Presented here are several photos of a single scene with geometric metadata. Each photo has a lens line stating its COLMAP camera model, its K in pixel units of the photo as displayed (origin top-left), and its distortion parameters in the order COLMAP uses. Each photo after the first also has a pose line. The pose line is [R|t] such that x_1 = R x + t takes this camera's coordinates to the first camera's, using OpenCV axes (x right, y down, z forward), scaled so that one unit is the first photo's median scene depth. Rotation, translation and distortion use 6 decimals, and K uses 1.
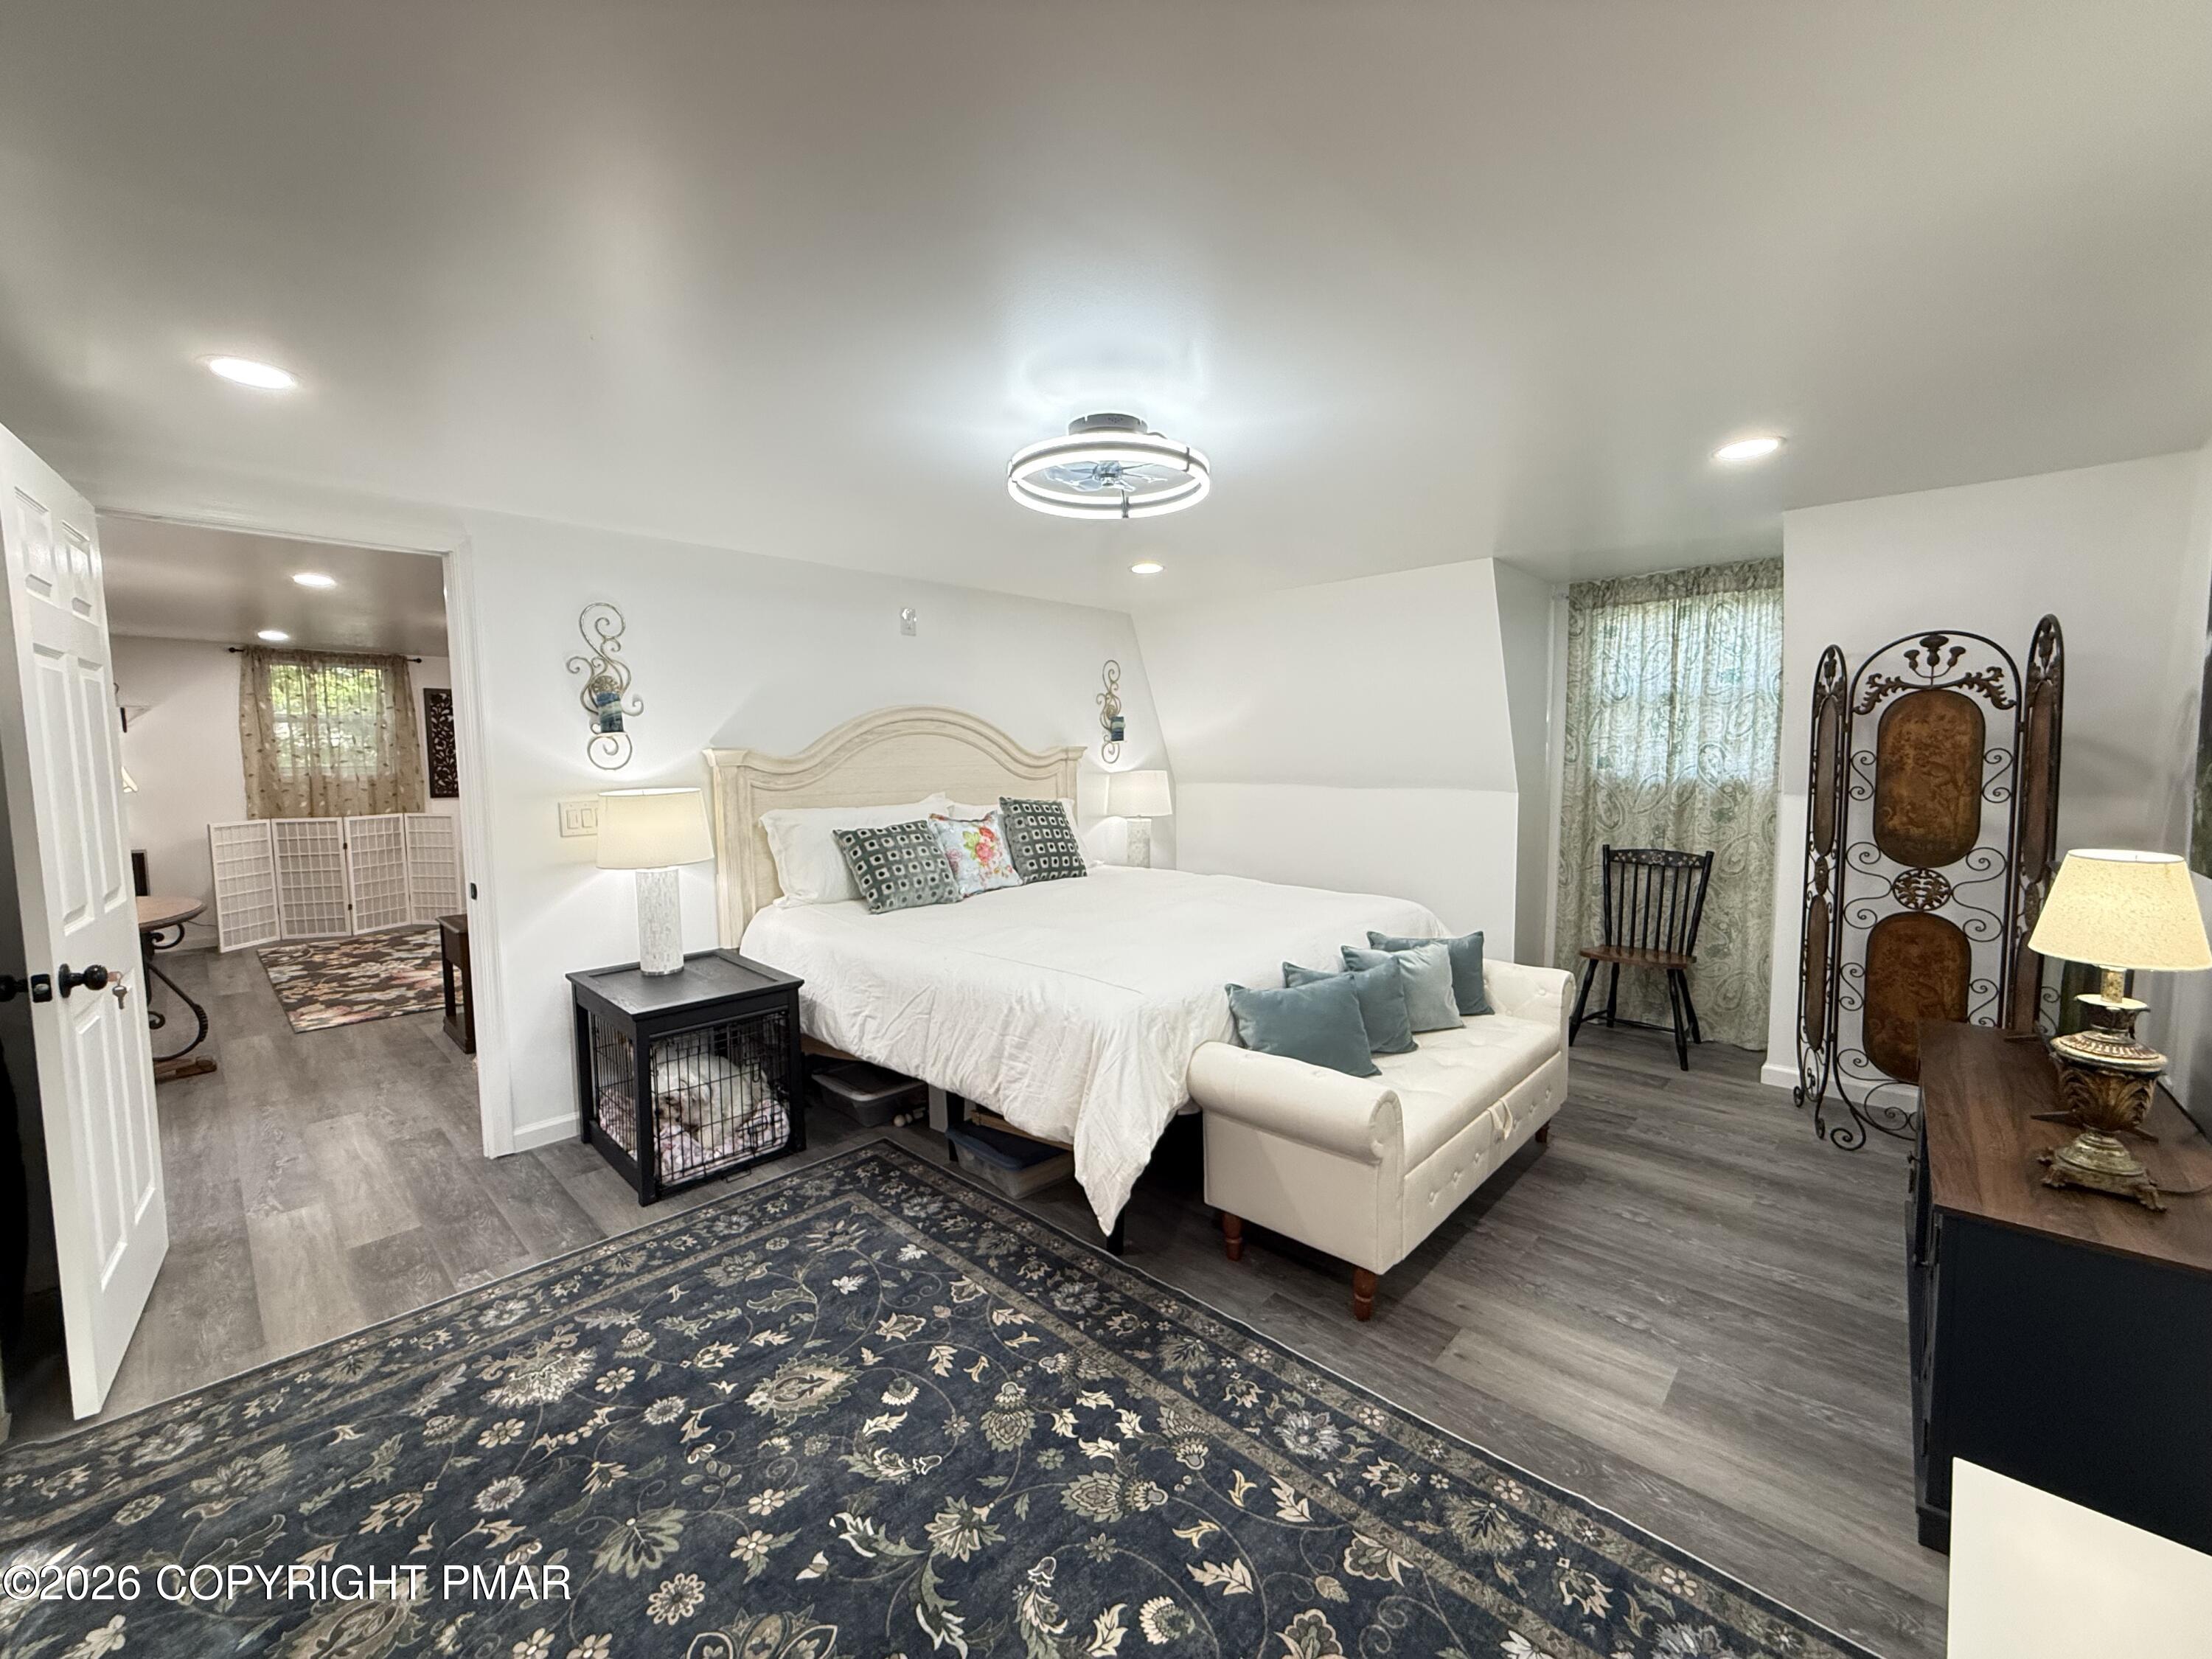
lens RADIAL K [[880.4, 0, 1099.2], [0, 880.4, 828.8], [0, 0, 1]] dist [-0.000206, 0.000353]
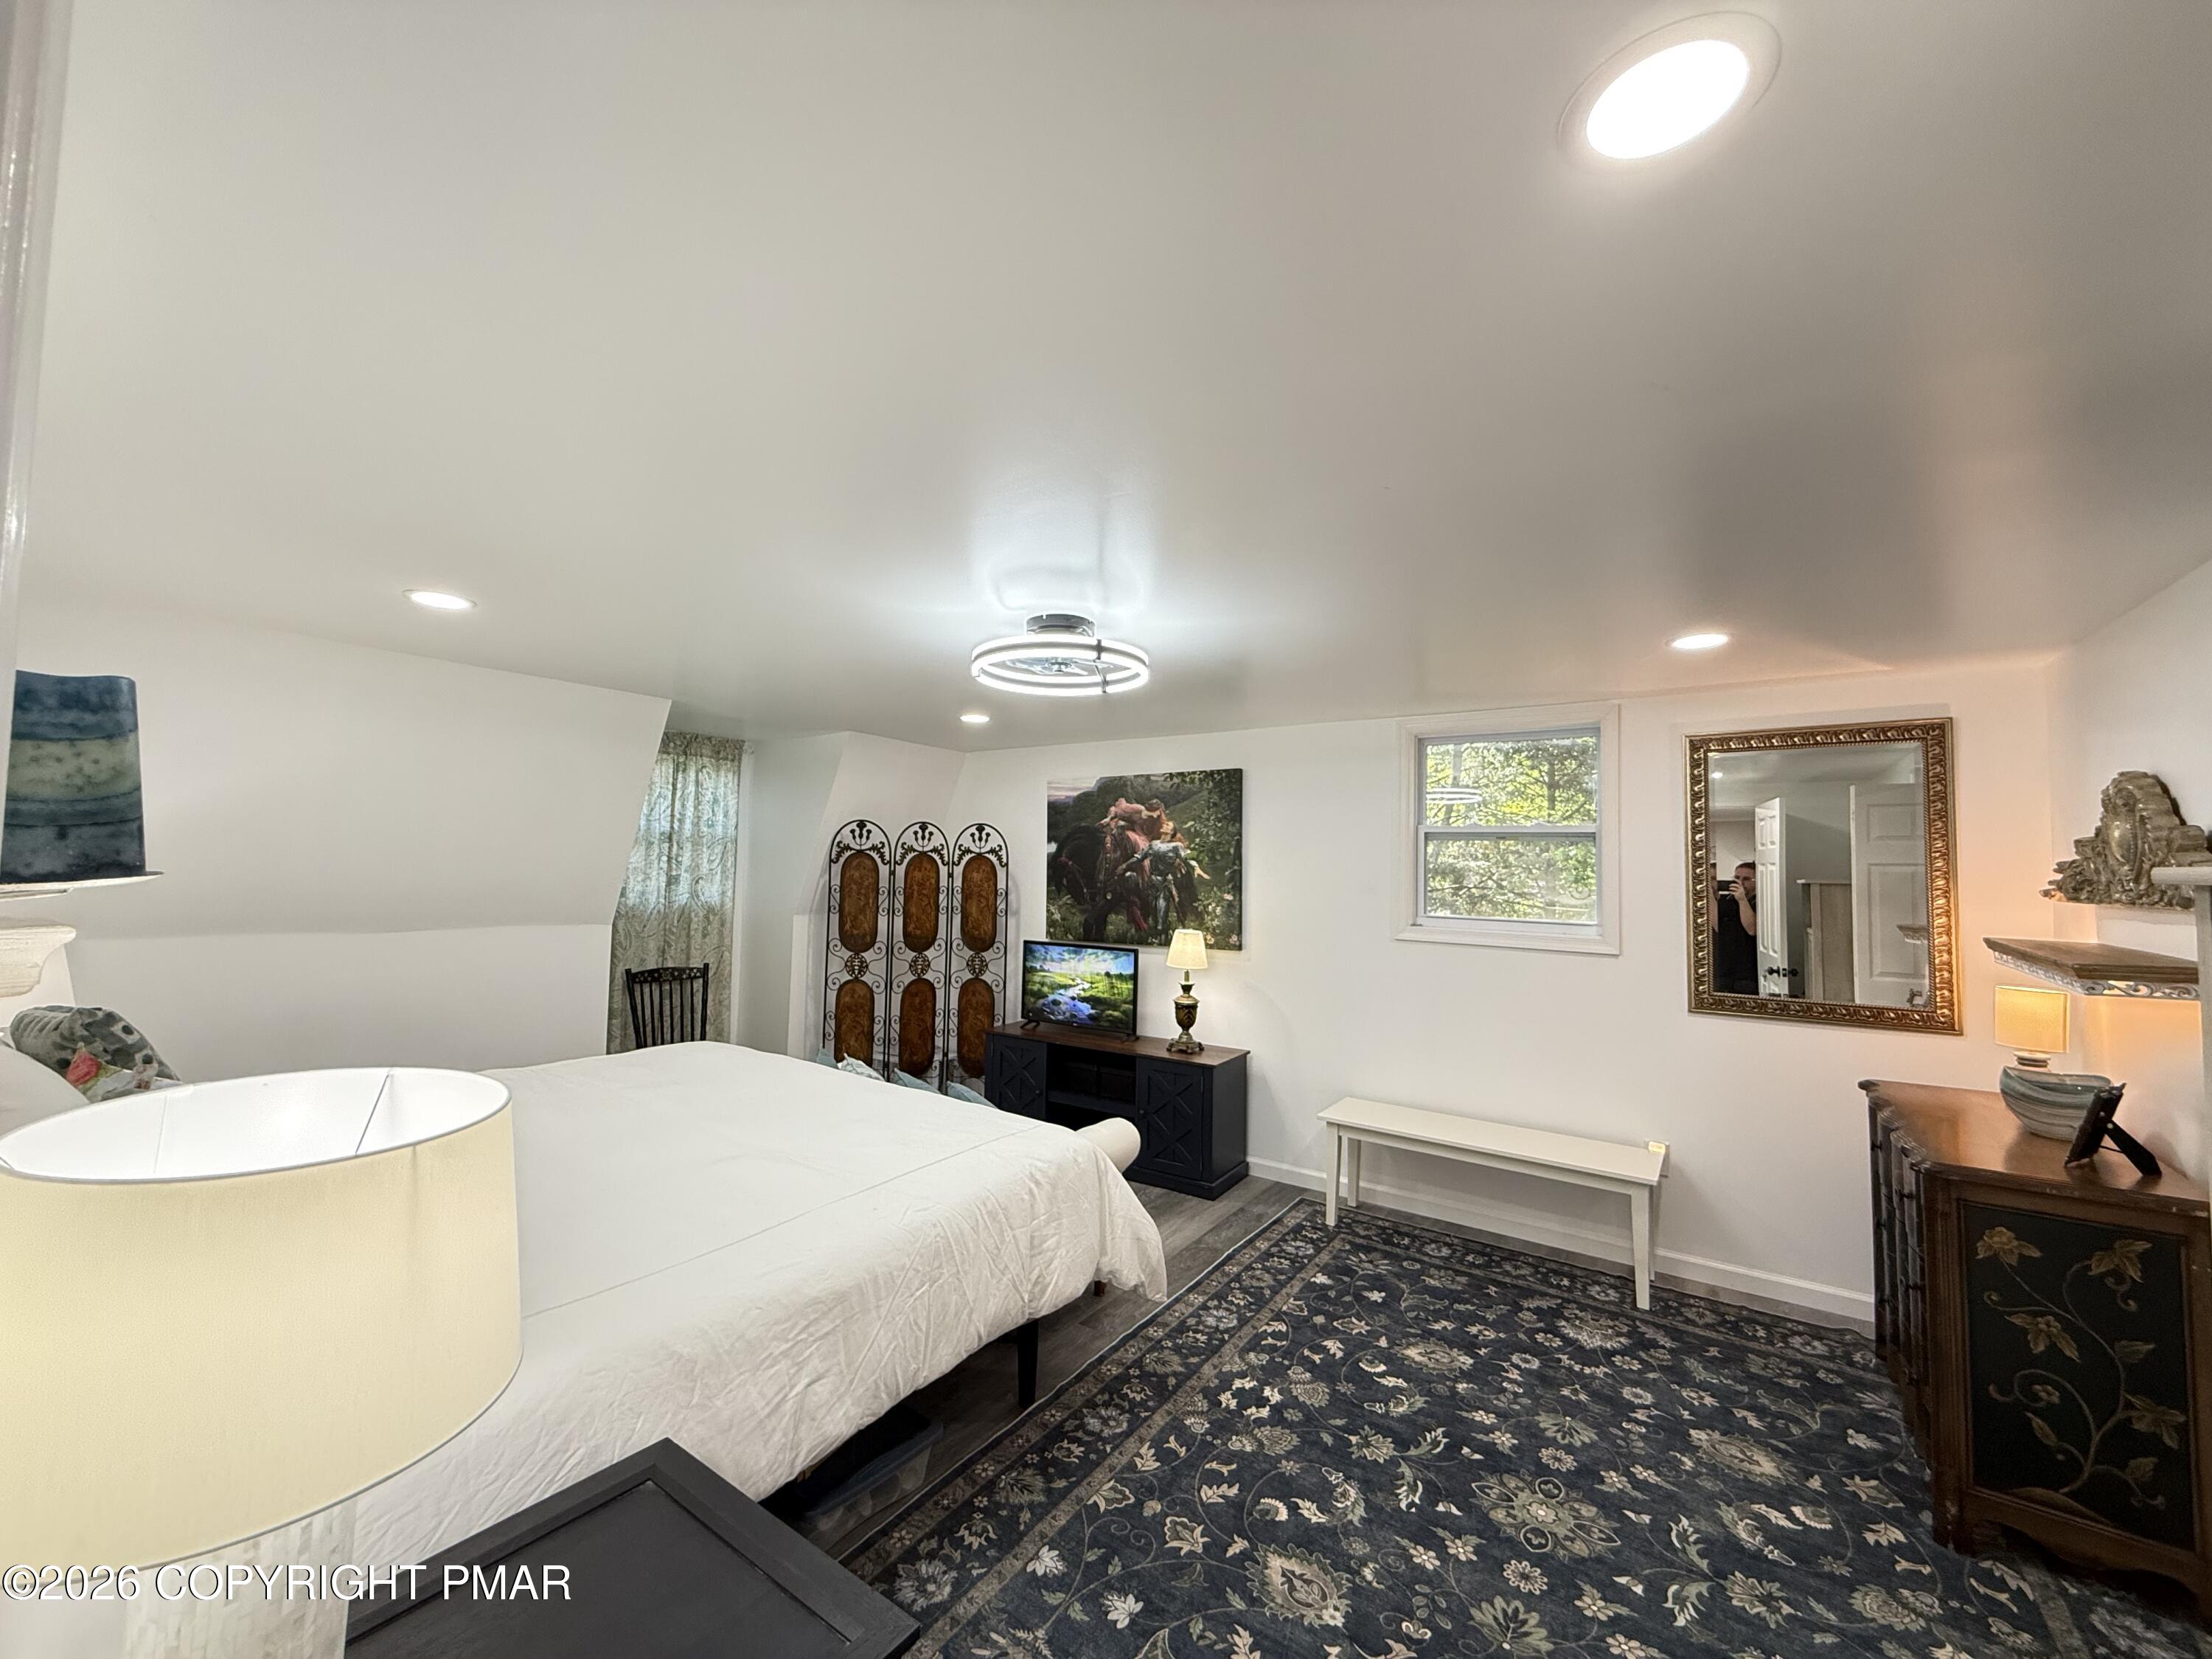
lens RADIAL K [[880.4, 0, 1098.4], [0, 880.4, 826.9], [0, 0, 1]] dist [-0.000206, 0.000353]
pose [[-0.154315, 0.052199, 0.986642, -0.922384], [0.064046, 0.997032, -0.042731, -0.113876], [-0.985944, 0.056597, -0.157200, 0.944410]]
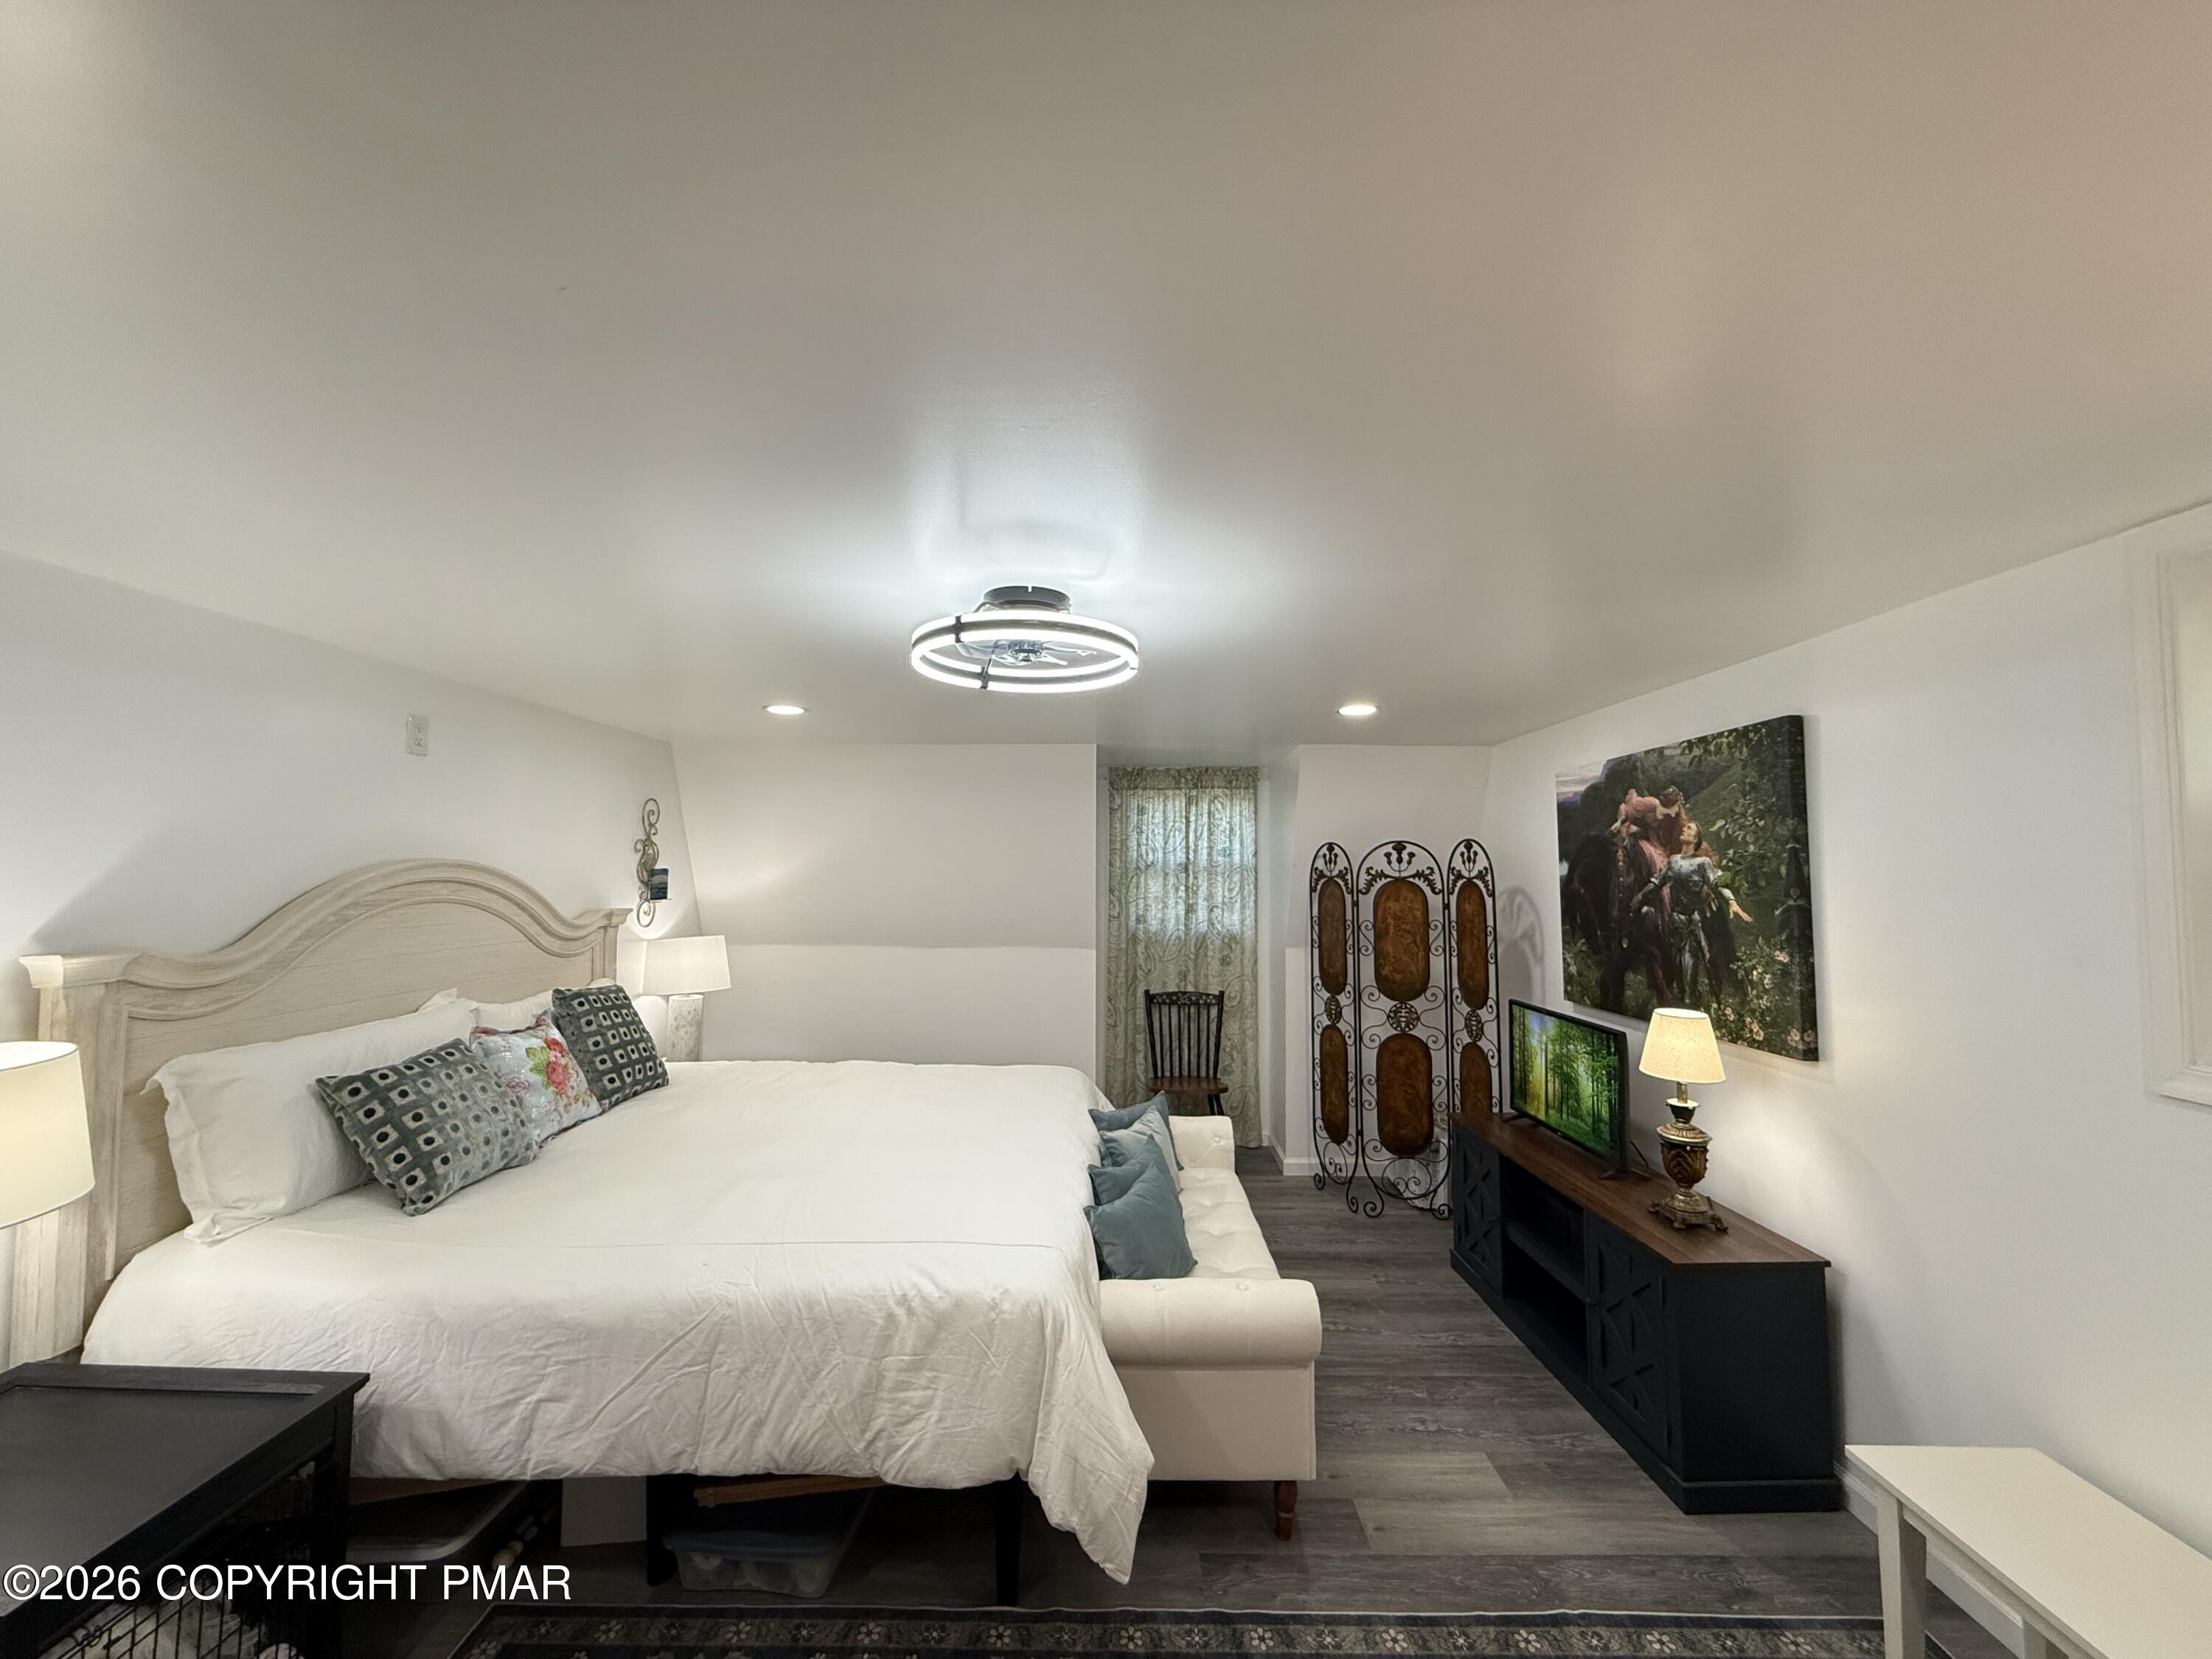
lens RADIAL K [[880.4, 0, 1098.5], [0, 880.4, 828.0], [0, 0, 1]] dist [-0.000206, 0.000353]
pose [[0.732482, 0.046050, 0.679227, -0.441018], [0.047886, 0.991753, -0.118879, -0.094113], [-0.679100, 0.119603, 0.724236, 0.269118]]
